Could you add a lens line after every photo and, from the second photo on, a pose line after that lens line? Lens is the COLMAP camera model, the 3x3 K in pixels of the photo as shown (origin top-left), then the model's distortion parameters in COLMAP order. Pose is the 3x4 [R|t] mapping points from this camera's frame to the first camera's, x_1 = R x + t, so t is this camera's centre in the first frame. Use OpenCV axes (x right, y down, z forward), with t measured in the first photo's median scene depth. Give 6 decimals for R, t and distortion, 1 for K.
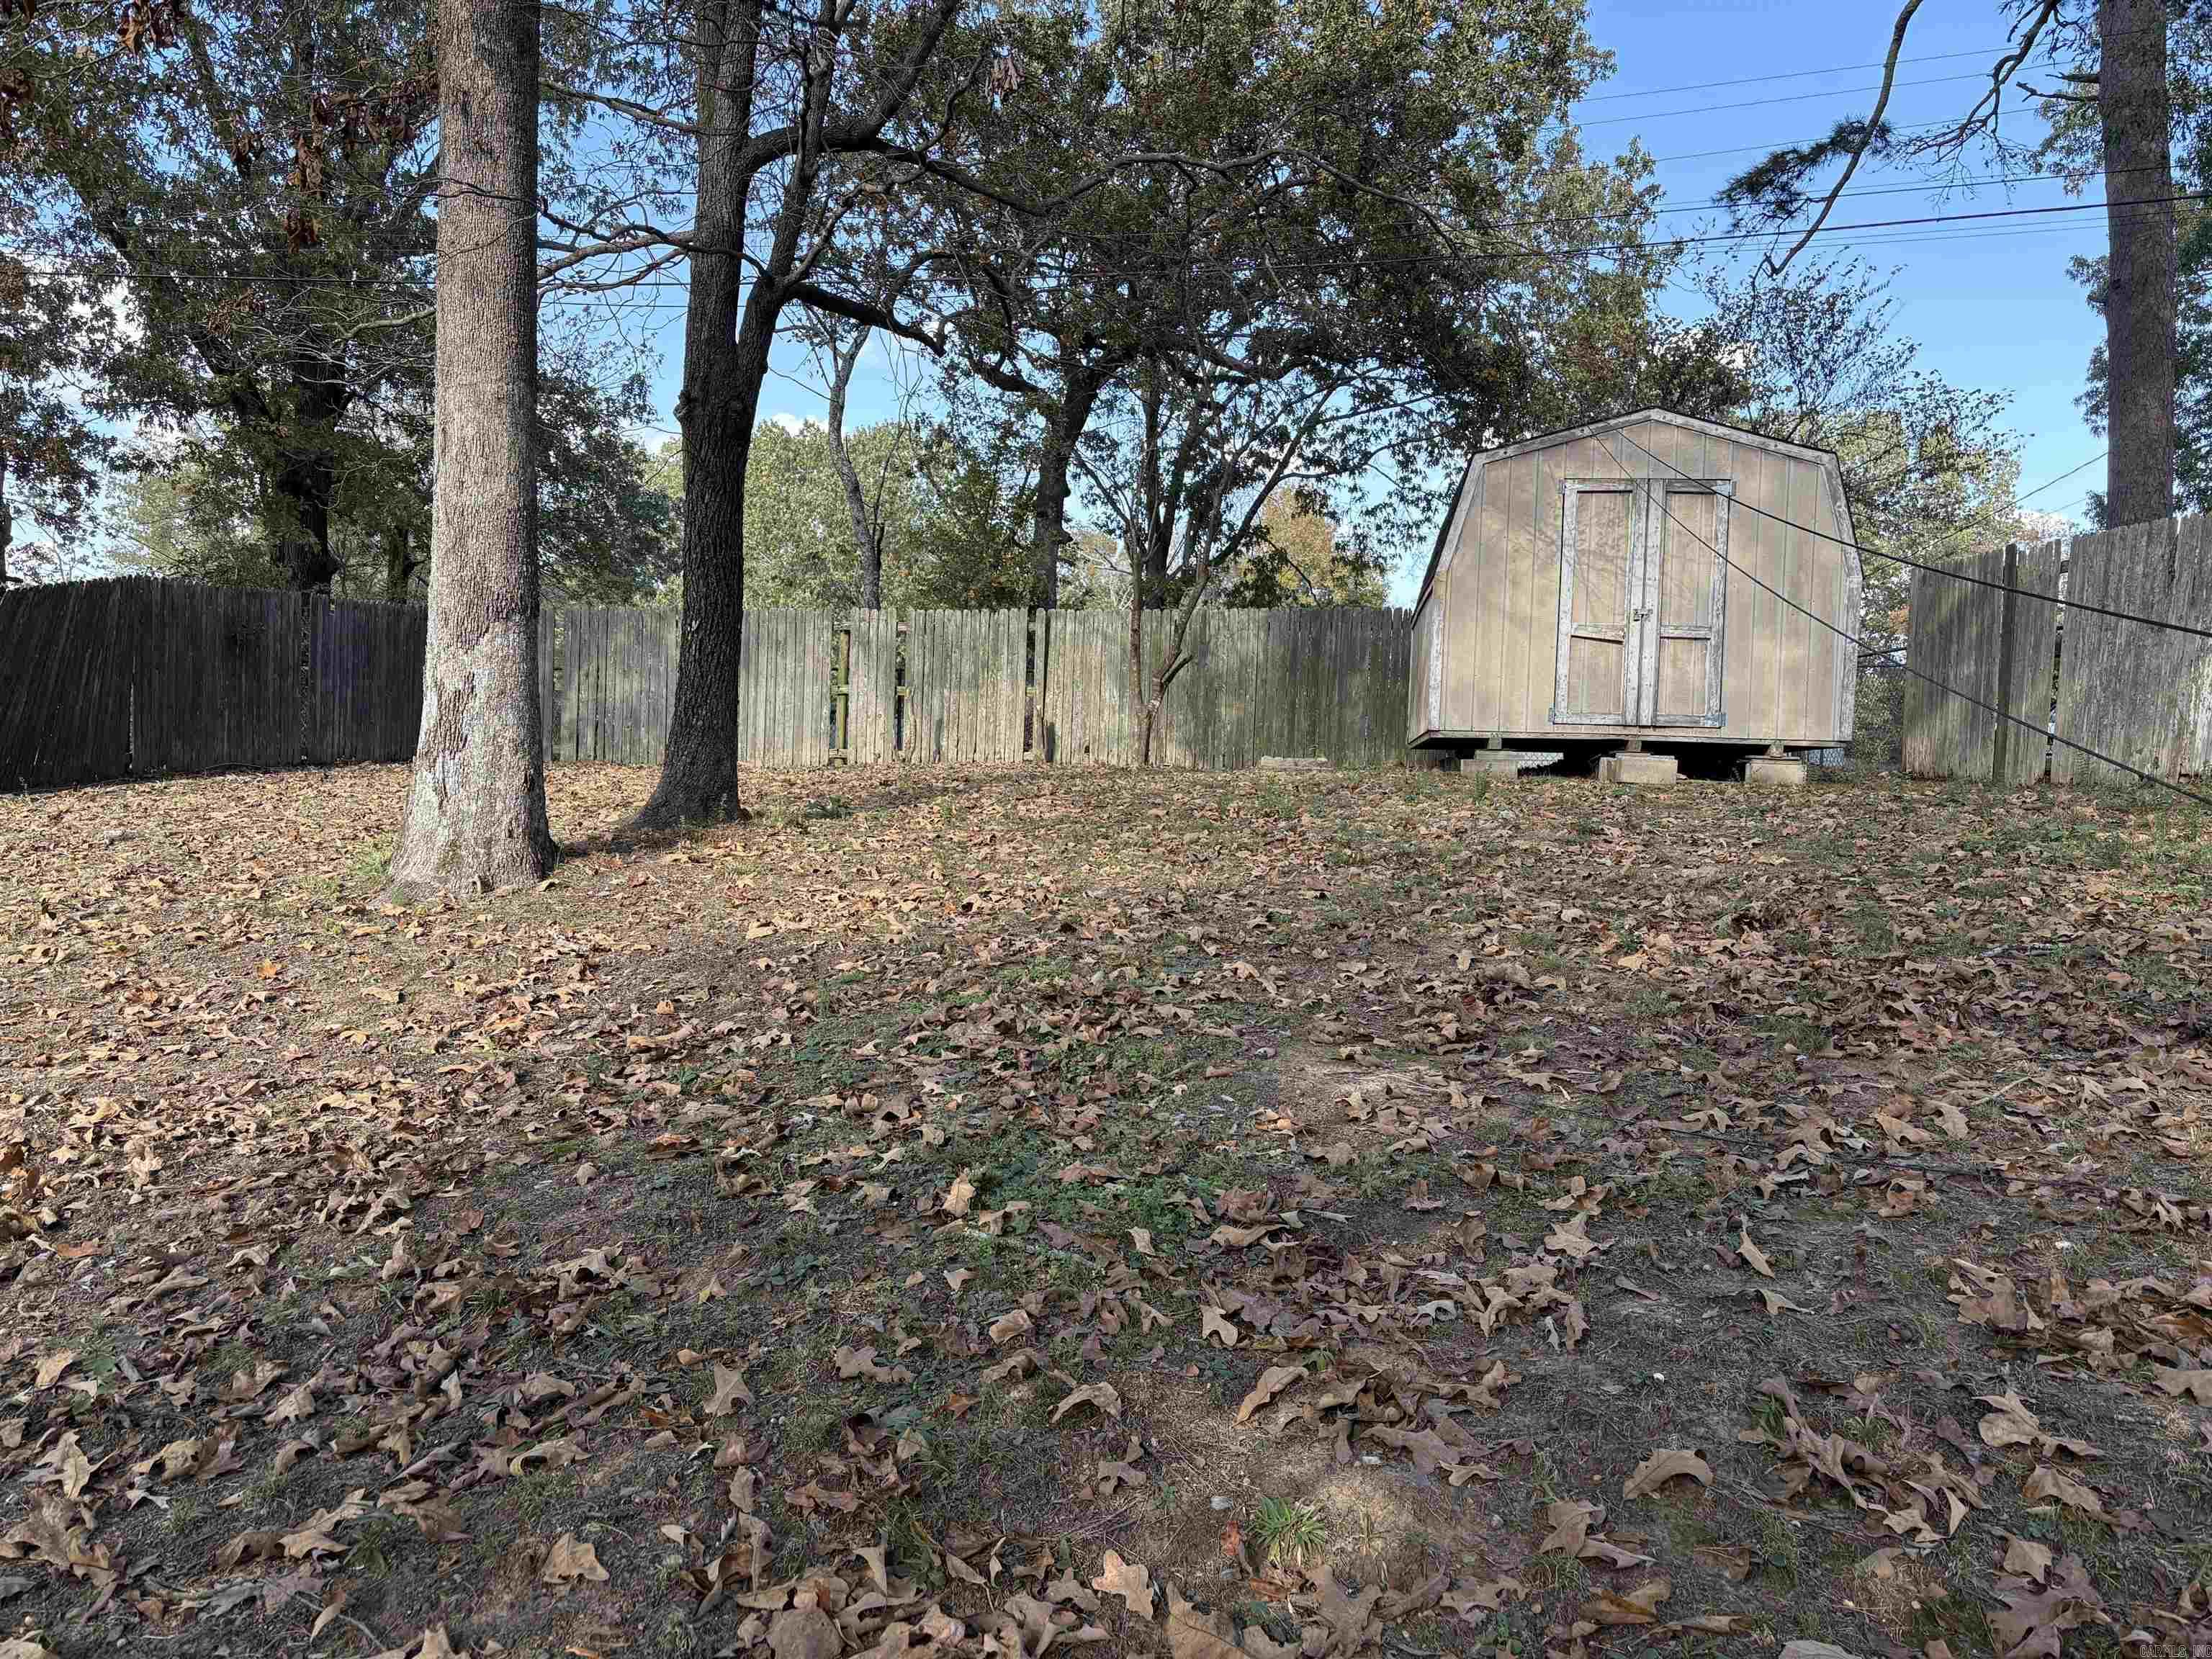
lens RADIAL K [[1675.1, 0, 1114.7], [0, 1675.1, 829.9], [0, 0, 1]] dist [0.054241, -0.055621]
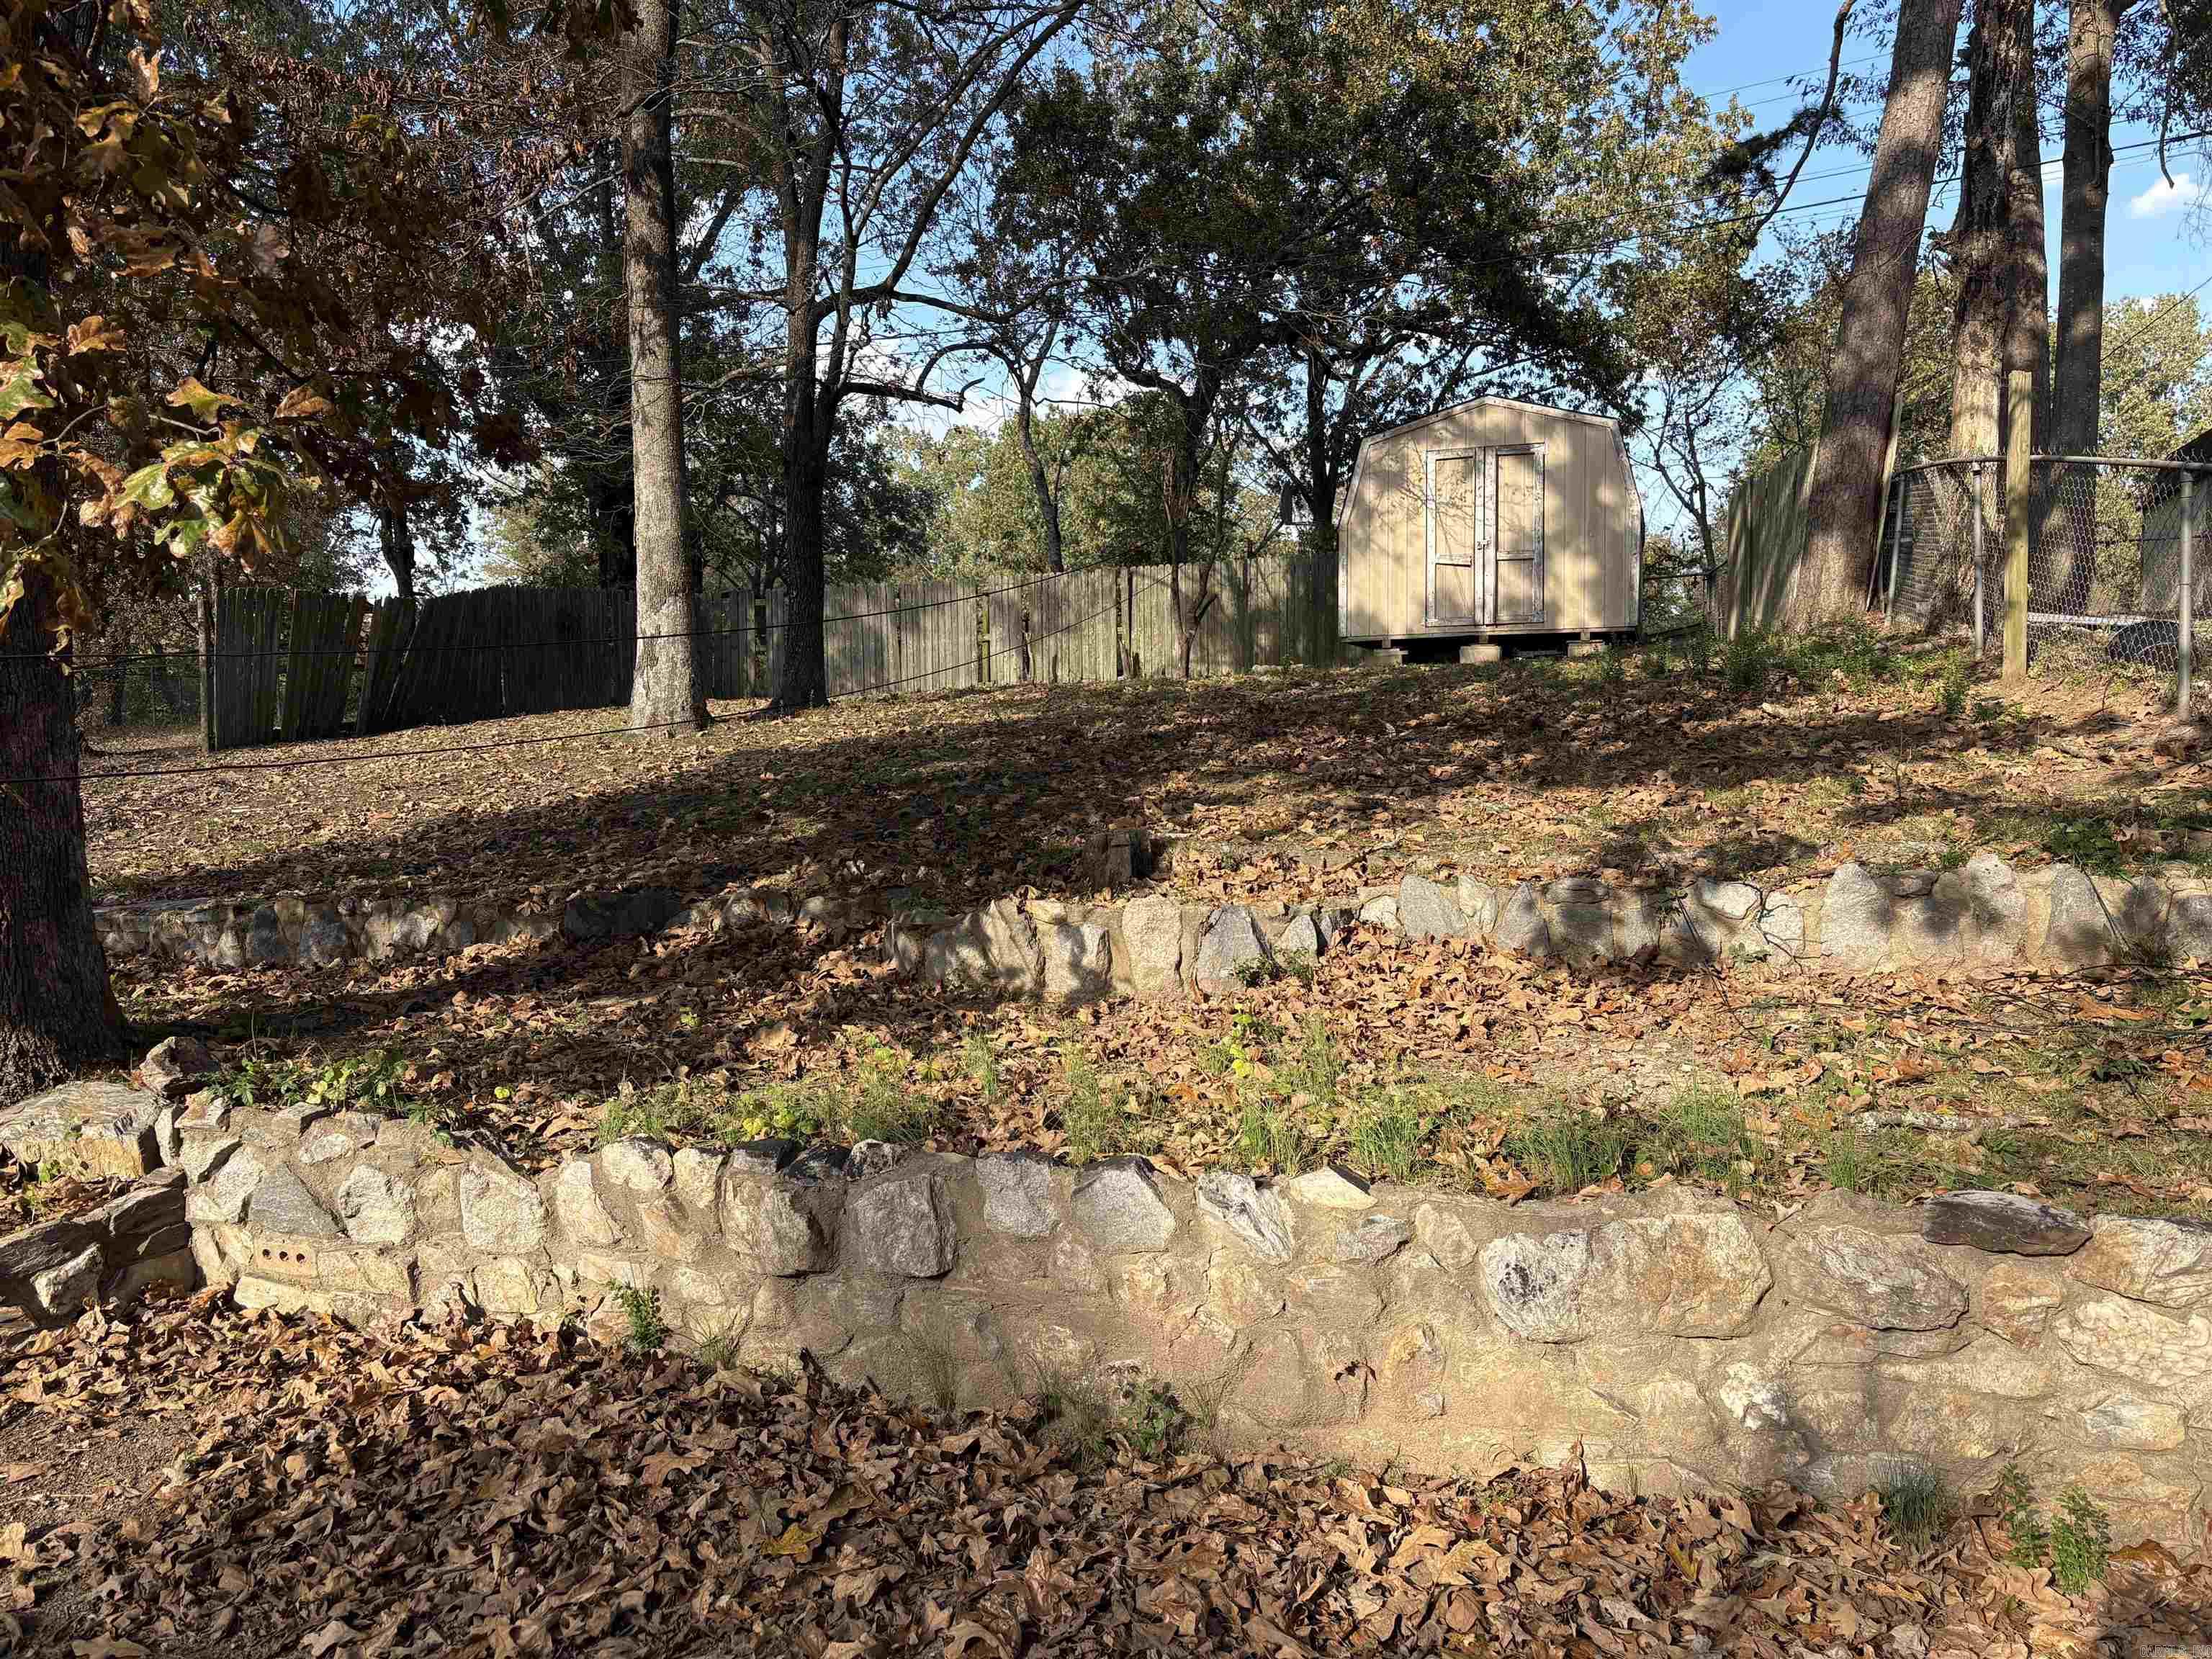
lens RADIAL K [[1675.1, 0, 1103.9], [0, 1675.1, 828.8], [0, 0, 1]] dist [0.054241, -0.055621]
pose [[0.981521, -0.035450, -0.188042, 0.125553], [0.040022, 0.998987, 0.020574, 0.032110], [0.187123, -0.027719, 0.981945, -0.212216]]
